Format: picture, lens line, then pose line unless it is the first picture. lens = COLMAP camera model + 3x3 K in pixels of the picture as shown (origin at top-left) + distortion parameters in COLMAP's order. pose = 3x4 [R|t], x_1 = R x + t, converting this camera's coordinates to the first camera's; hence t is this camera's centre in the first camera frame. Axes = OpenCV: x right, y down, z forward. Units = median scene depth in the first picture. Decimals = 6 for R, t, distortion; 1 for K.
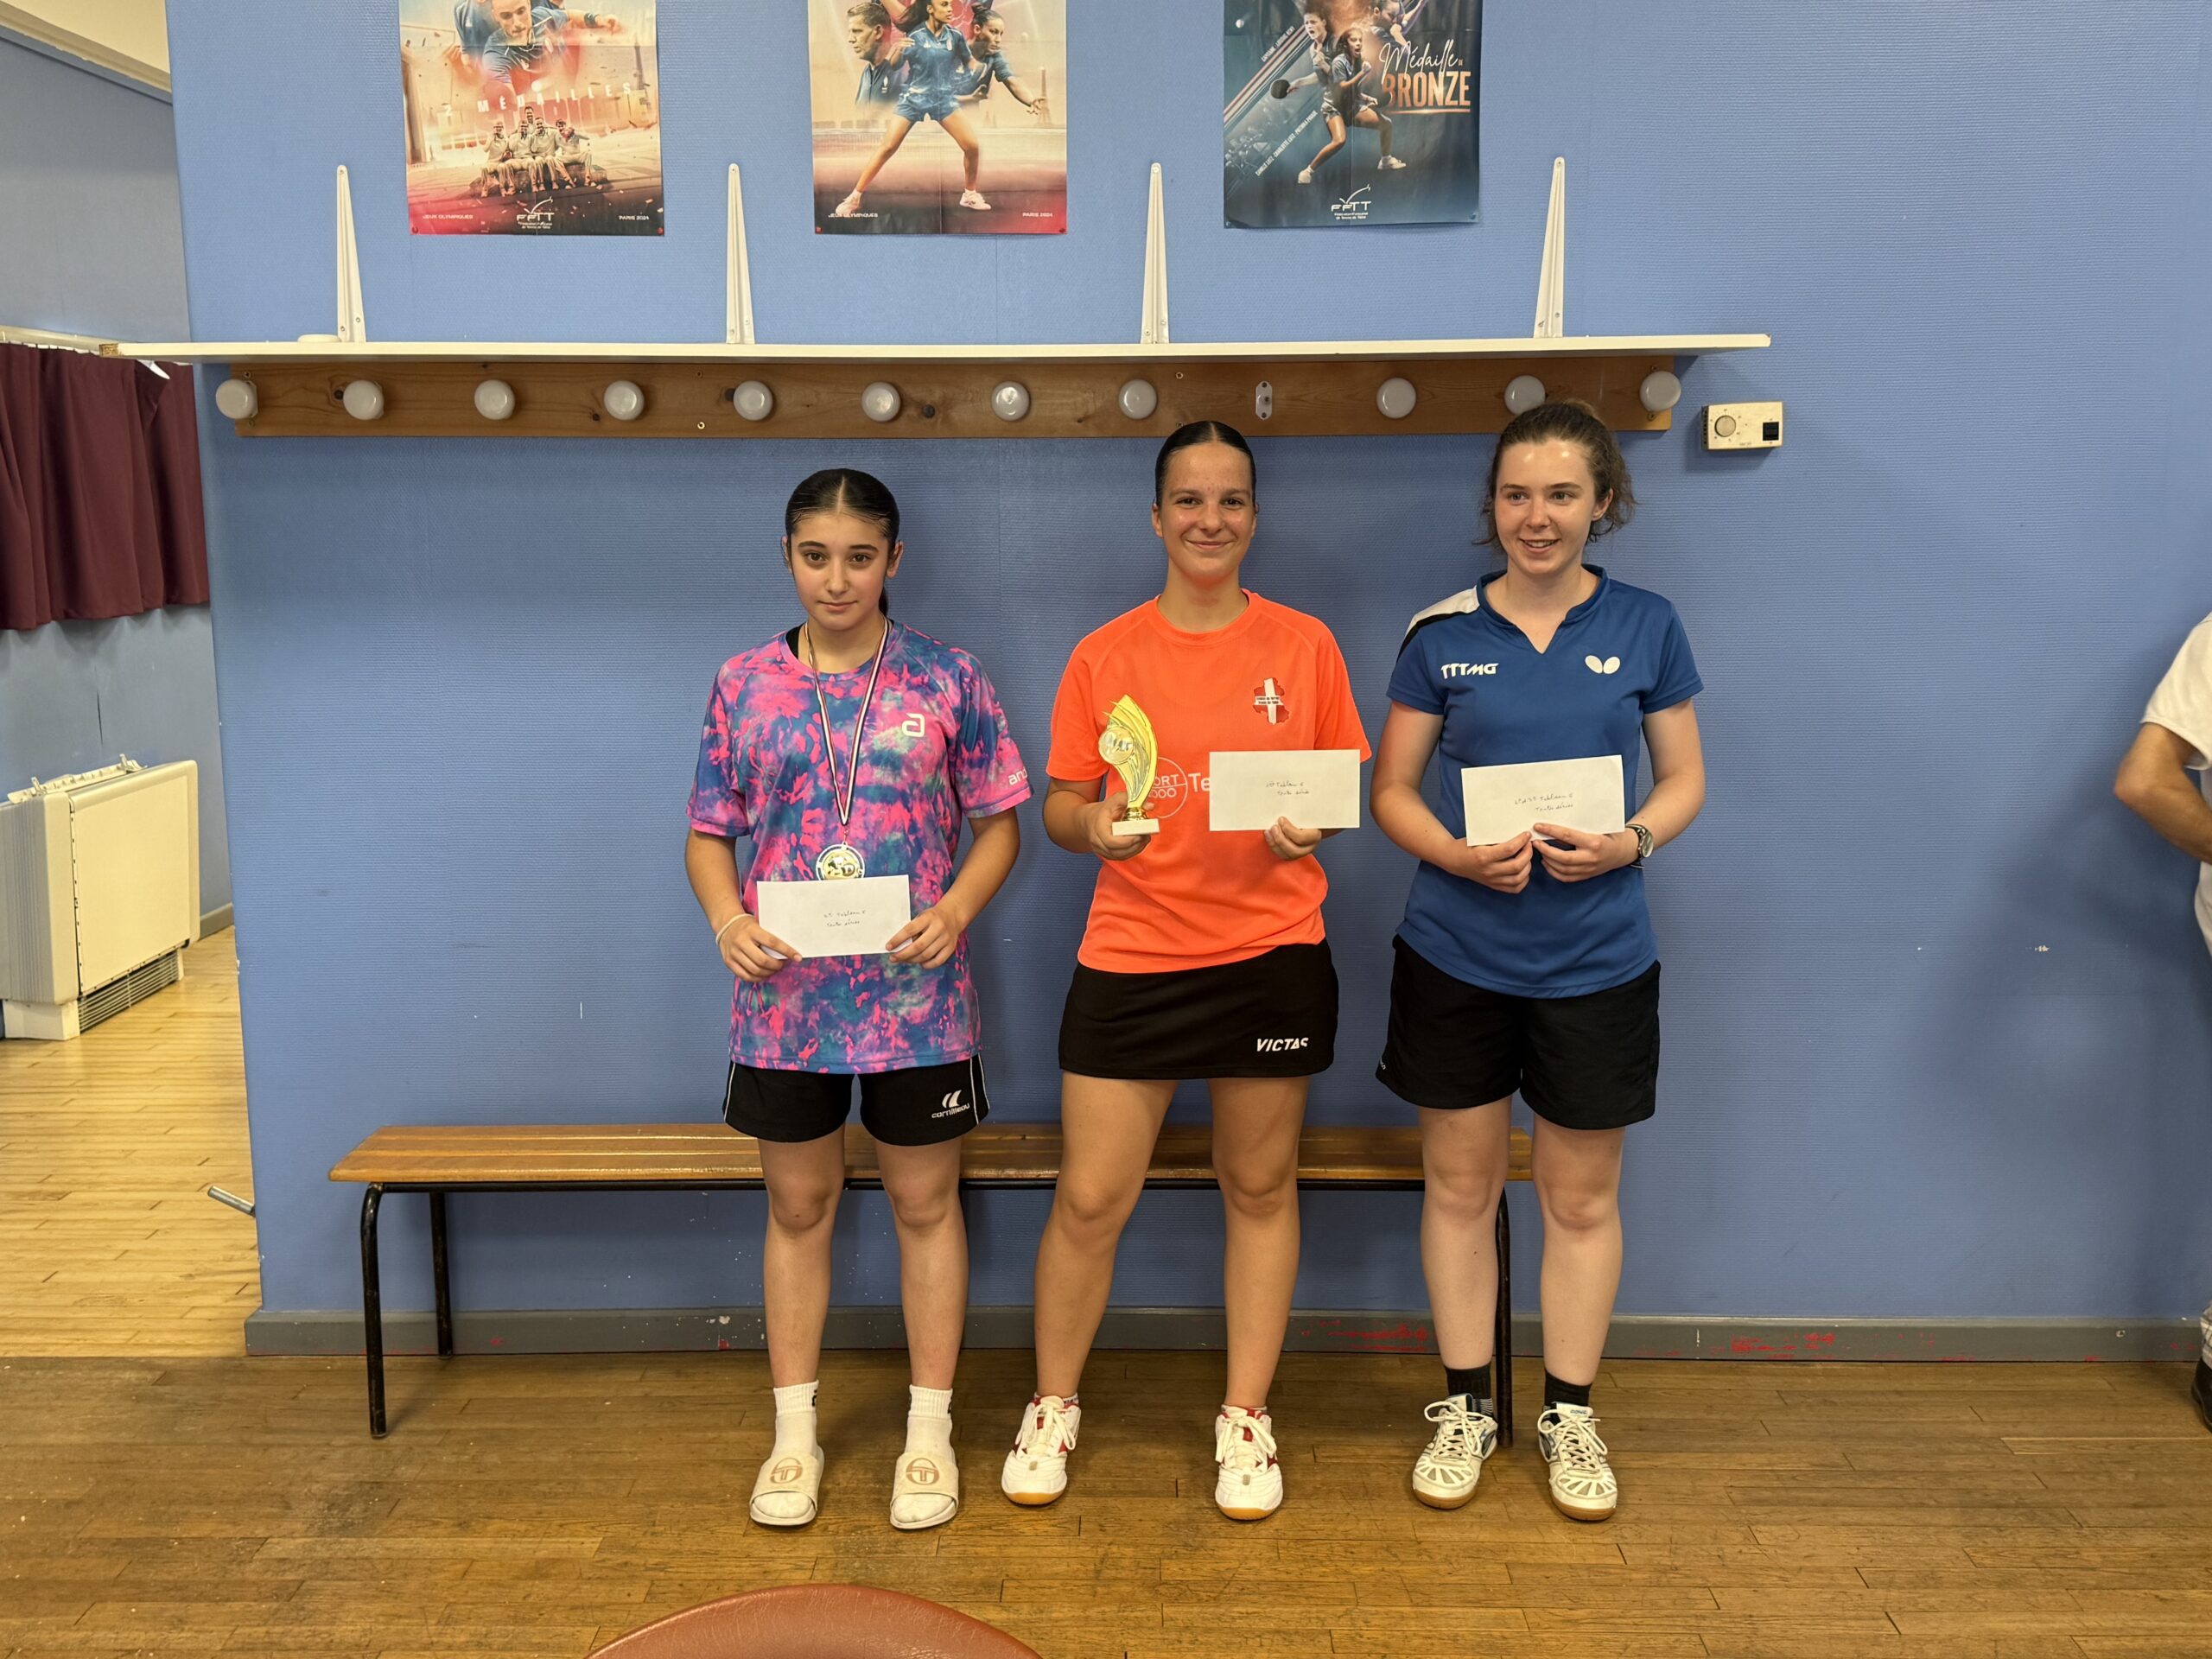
lens RADIAL K [[2081.6, 0, 1106.5], [0, 2081.6, 833.7], [0, 0, 1]] dist [0.053014, 0.000000]
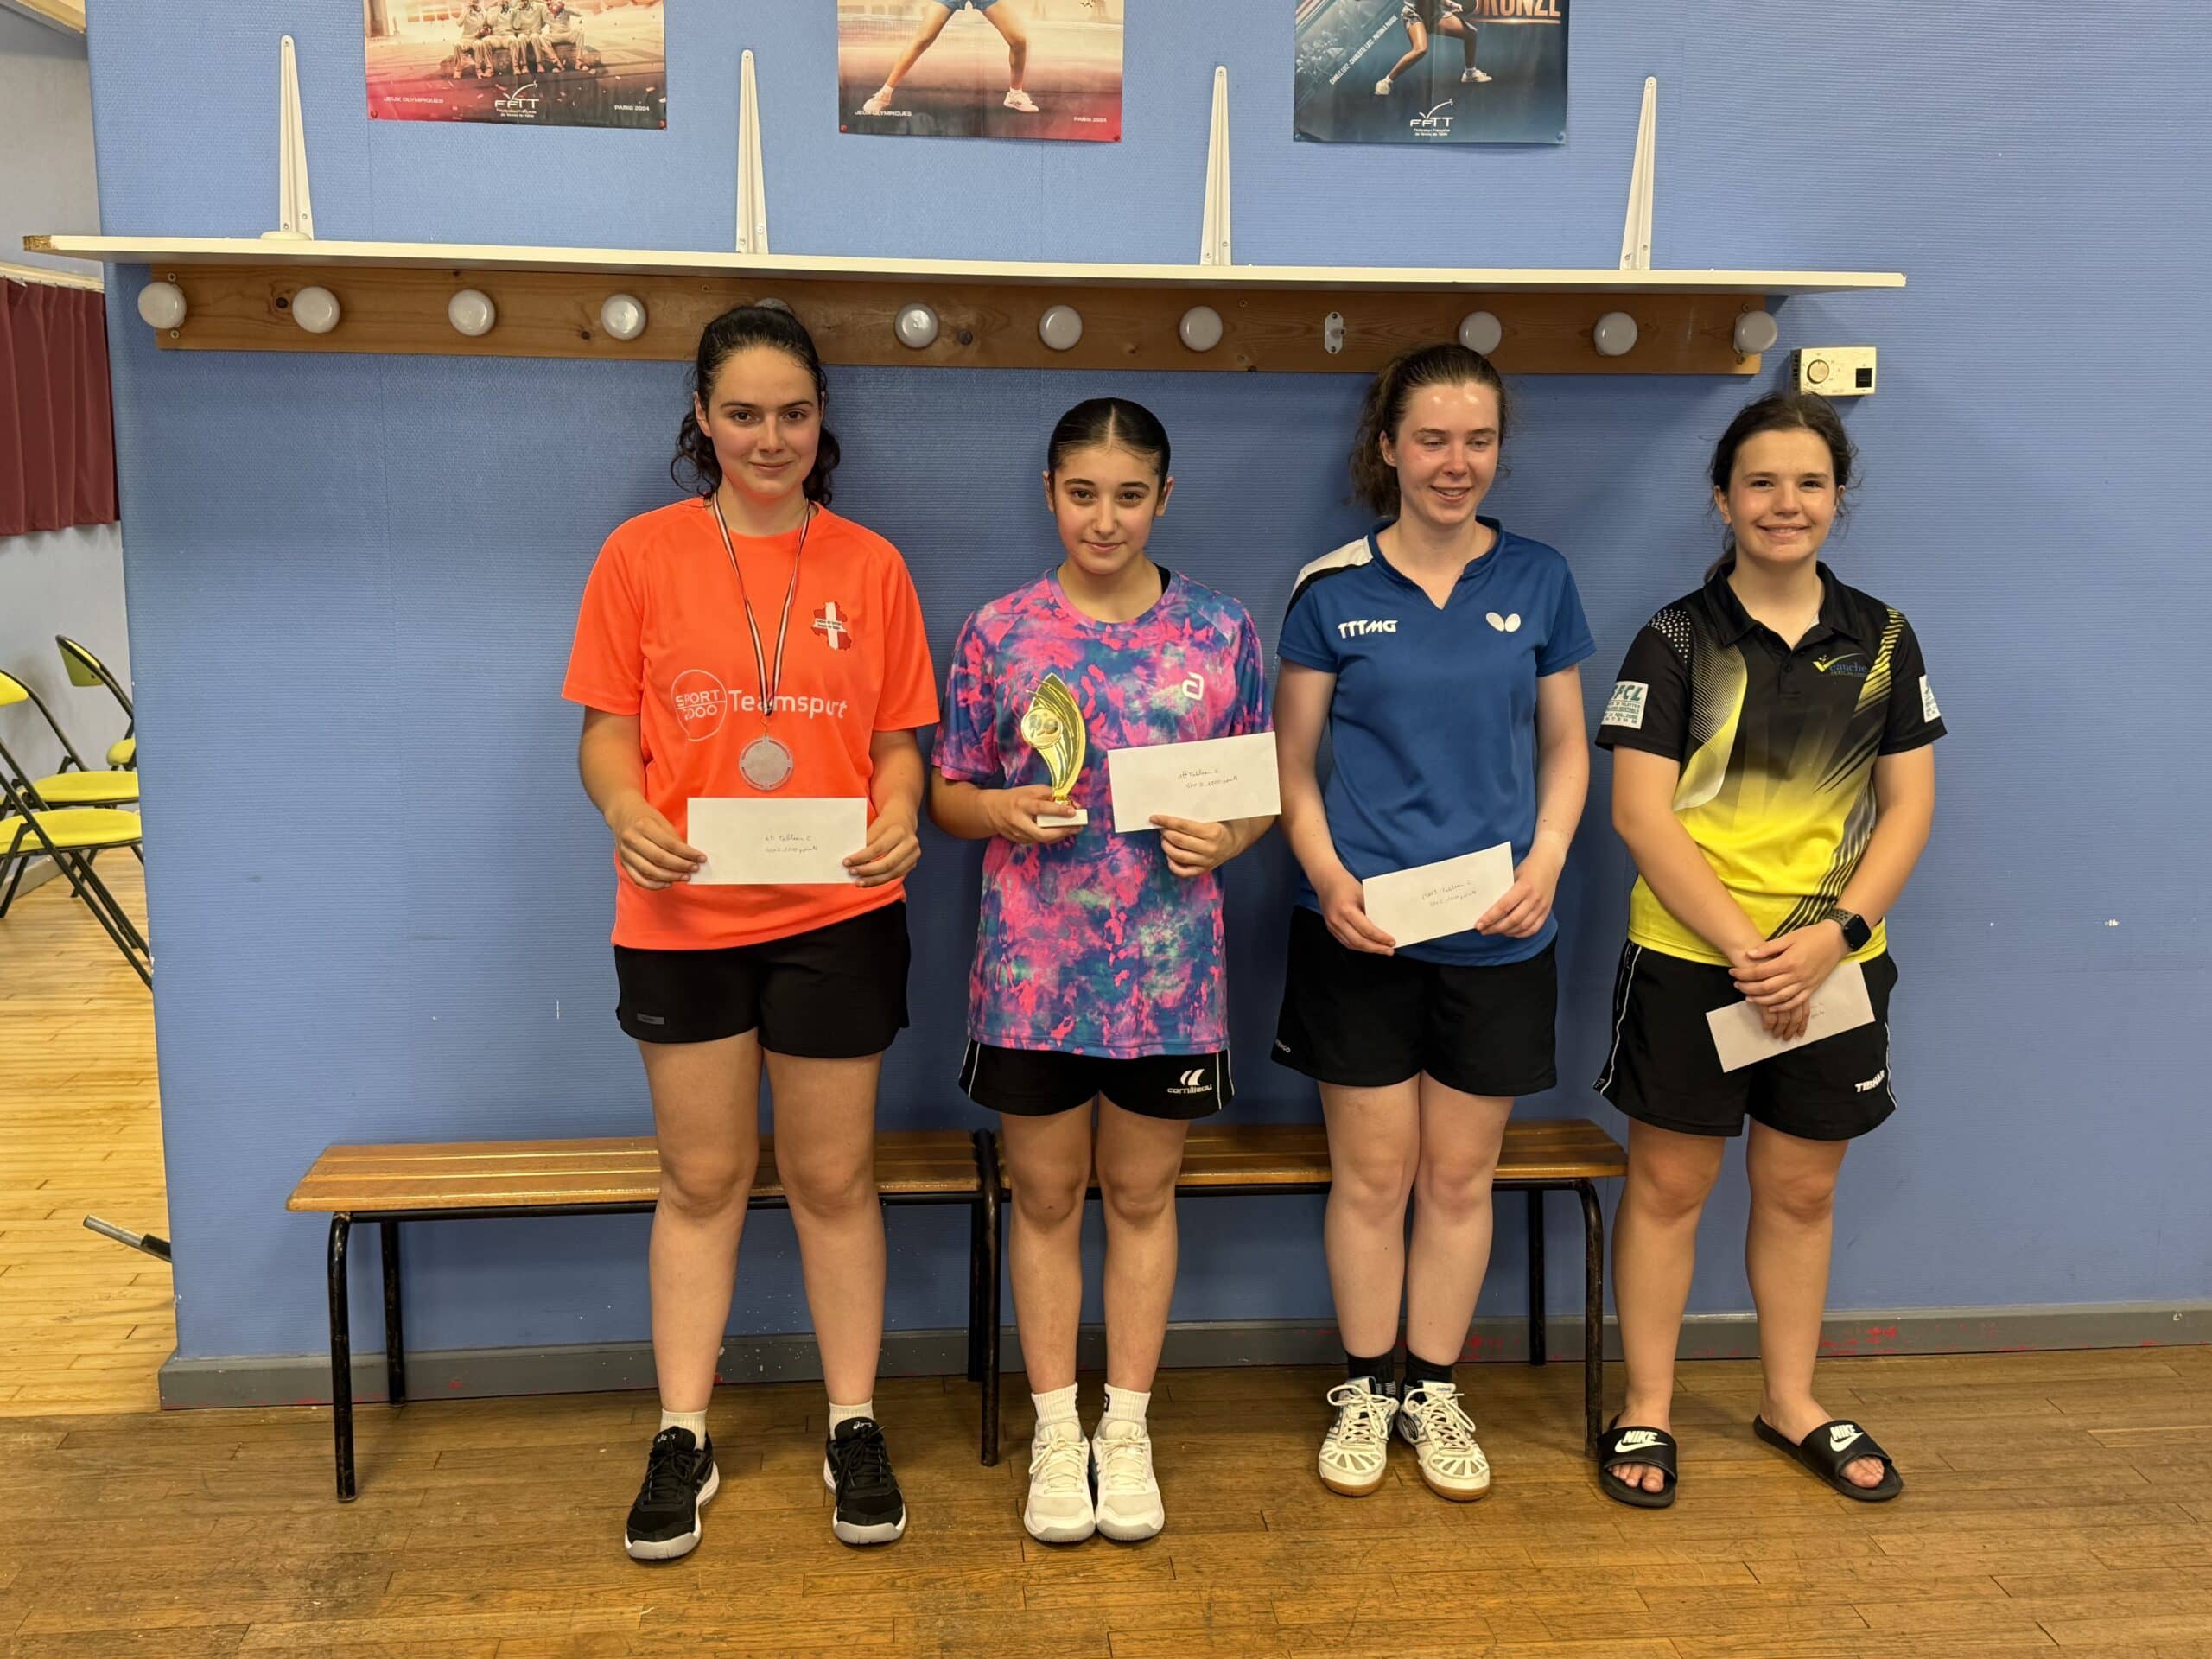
lens RADIAL K [[2199.5, 0, 1106.5], [0, 2199.5, 835.7], [0, 0, 1]] dist [0.045803, 0.000000]
pose [[0.992632, -0.005518, 0.121044, -0.142663], [0.003435, 0.999843, 0.017408, -0.004450], [-0.121121, -0.016864, 0.992494, 0.049929]]
